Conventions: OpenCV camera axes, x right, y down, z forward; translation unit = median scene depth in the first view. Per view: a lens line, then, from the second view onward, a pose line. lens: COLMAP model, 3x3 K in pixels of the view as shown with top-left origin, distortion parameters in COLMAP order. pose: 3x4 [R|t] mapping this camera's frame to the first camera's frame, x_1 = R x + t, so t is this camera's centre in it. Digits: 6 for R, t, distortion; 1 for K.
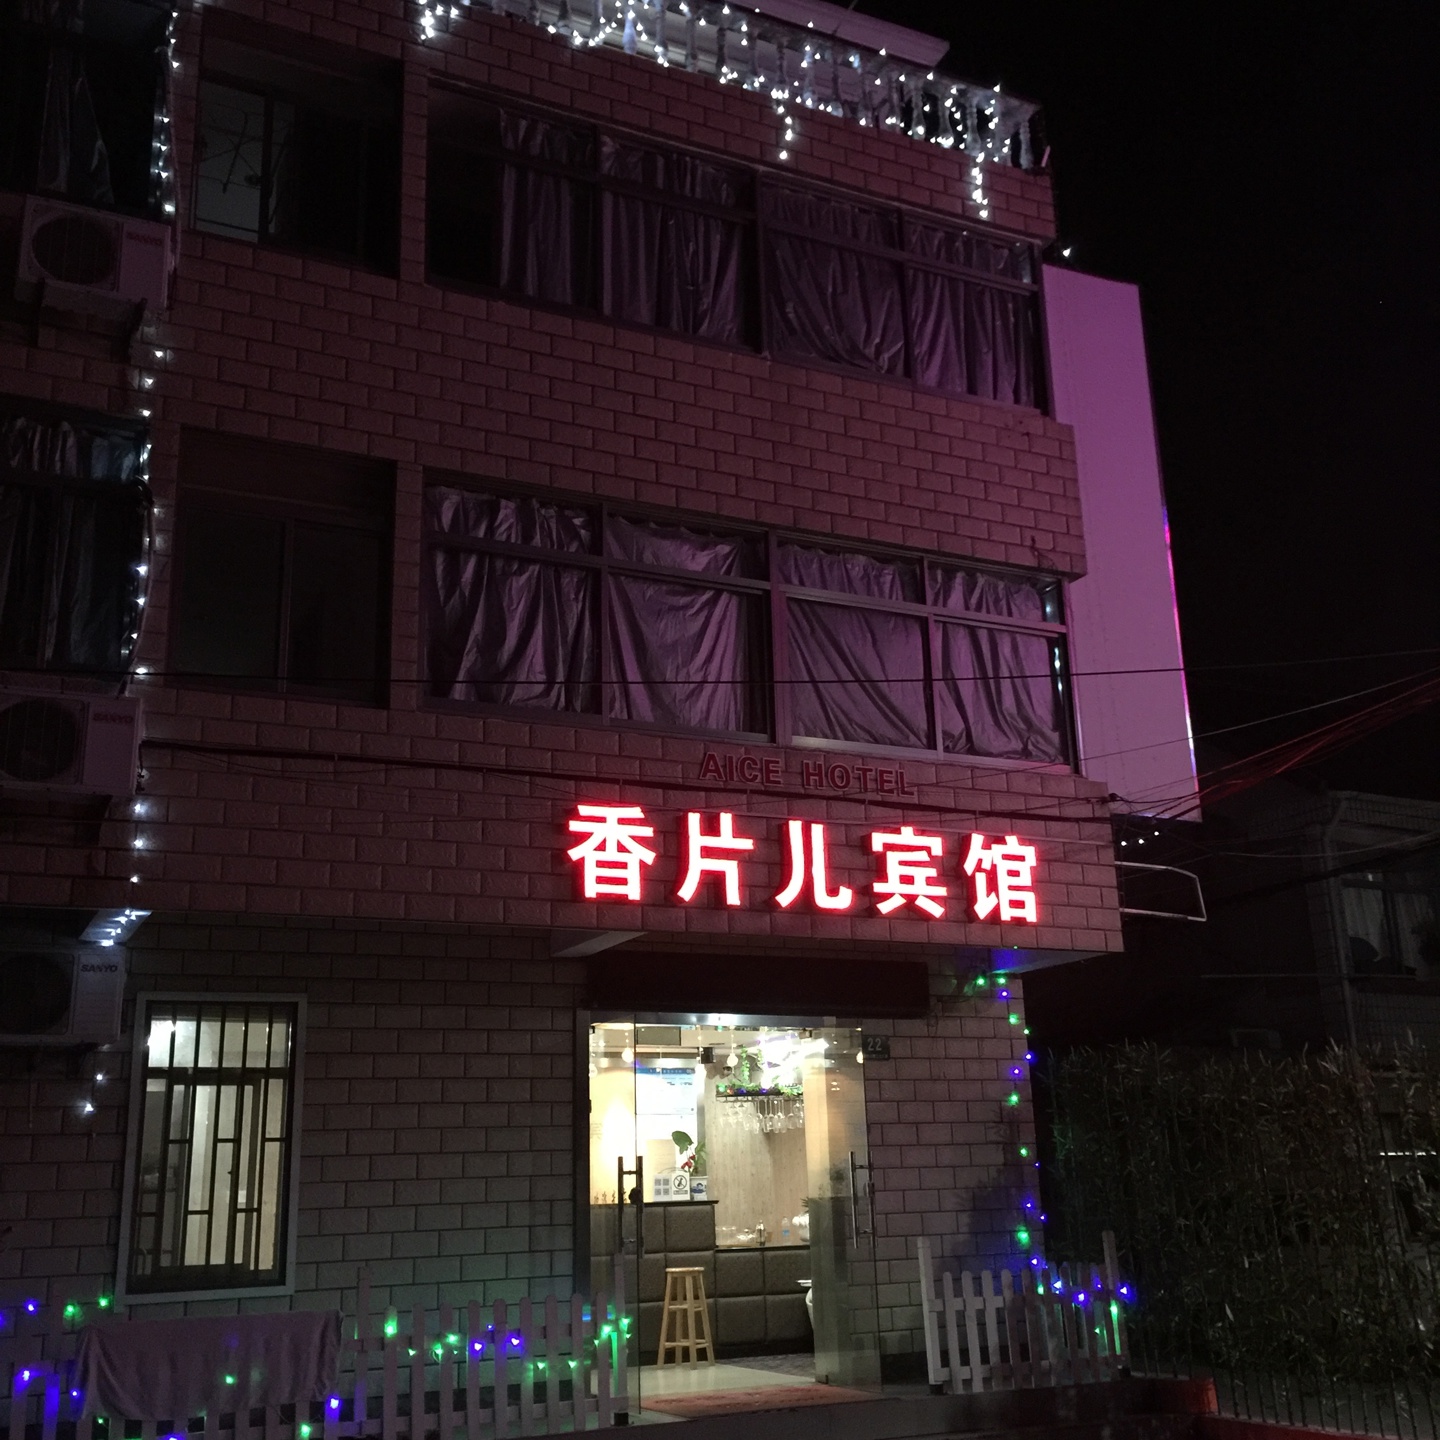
lens RADIAL K [[1639.1, 0, 719.5], [0, 1639.1, 694.6], [0, 0, 1]] dist [0.059869, -0.014527]
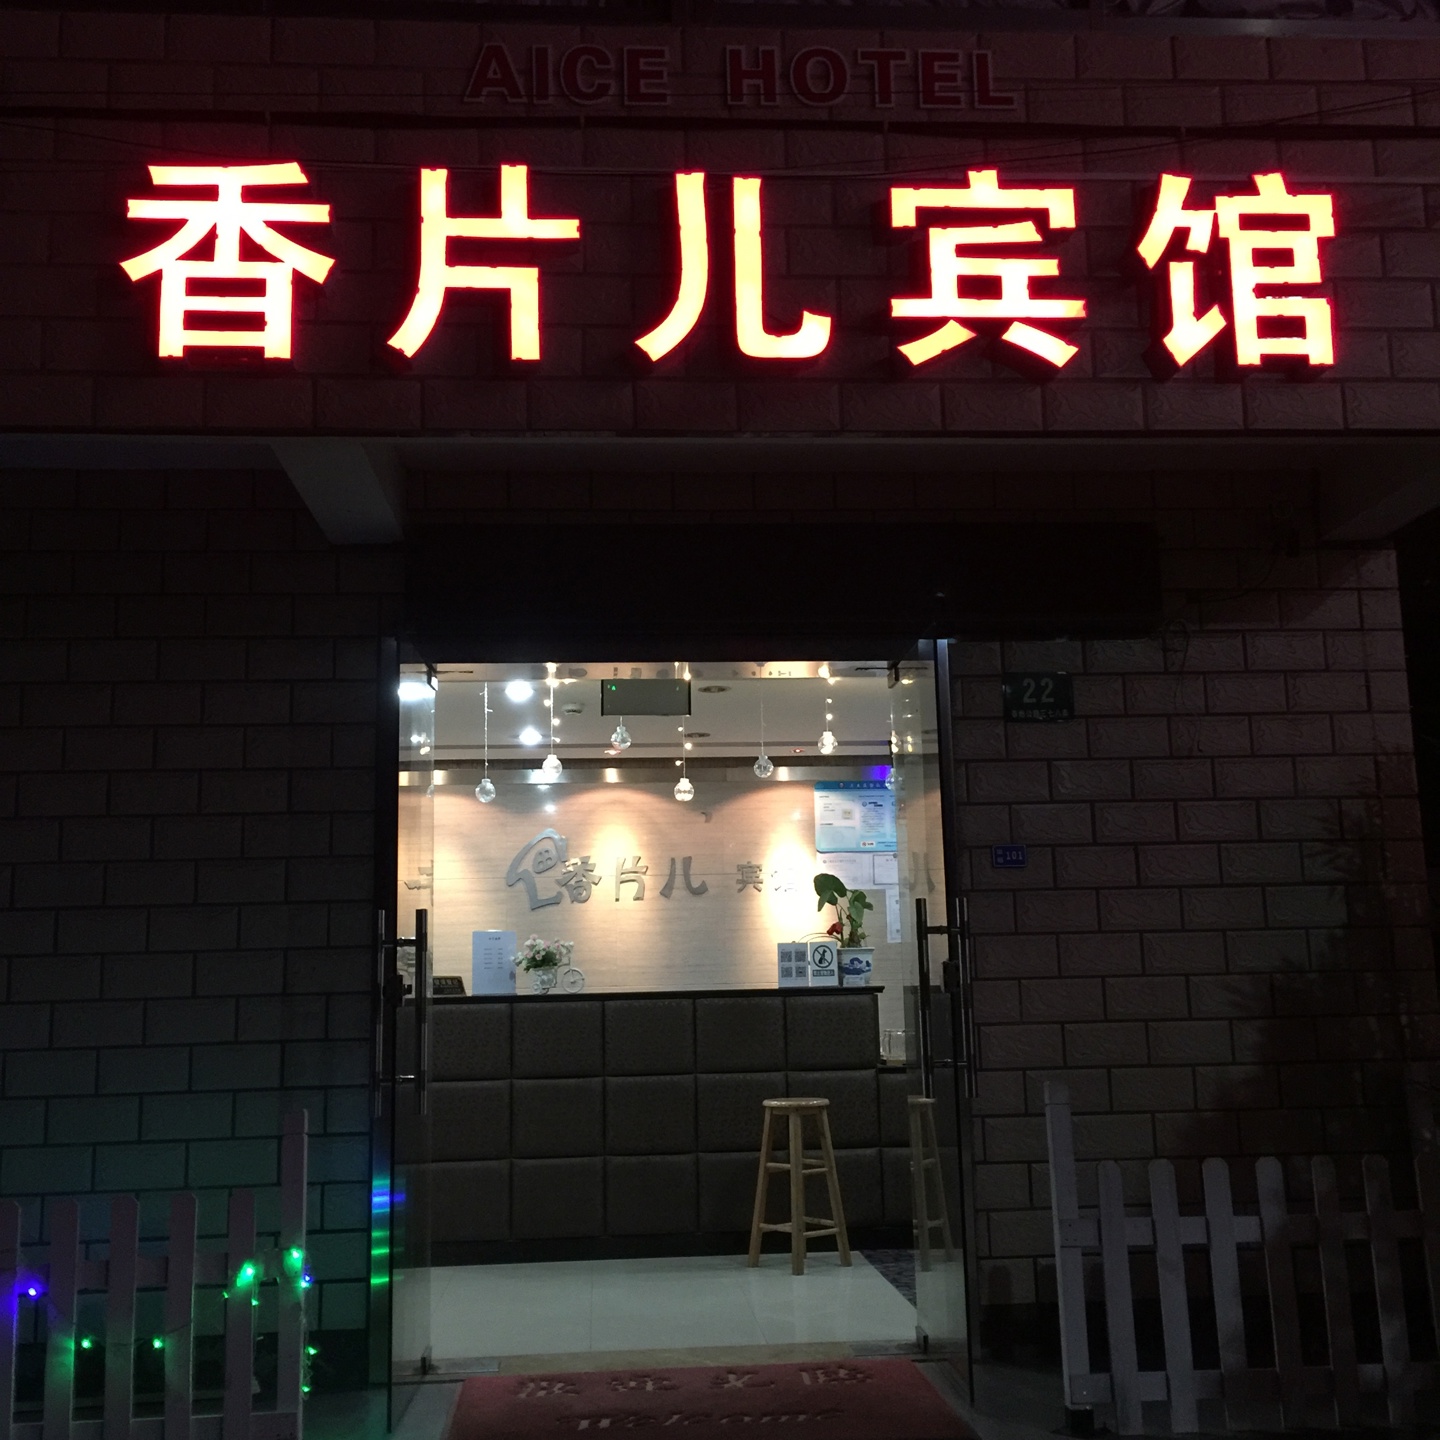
lens RADIAL K [[1639.1, 0, 719.5], [0, 1639.1, 694.6], [0, 0, 1]] dist [0.059869, -0.014527]
pose [[0.929676, -0.055102, -0.364235, 0.202047], [0.103077, 0.988165, 0.113604, 0.161975], [0.353664, -0.143159, 0.924352, 0.558712]]
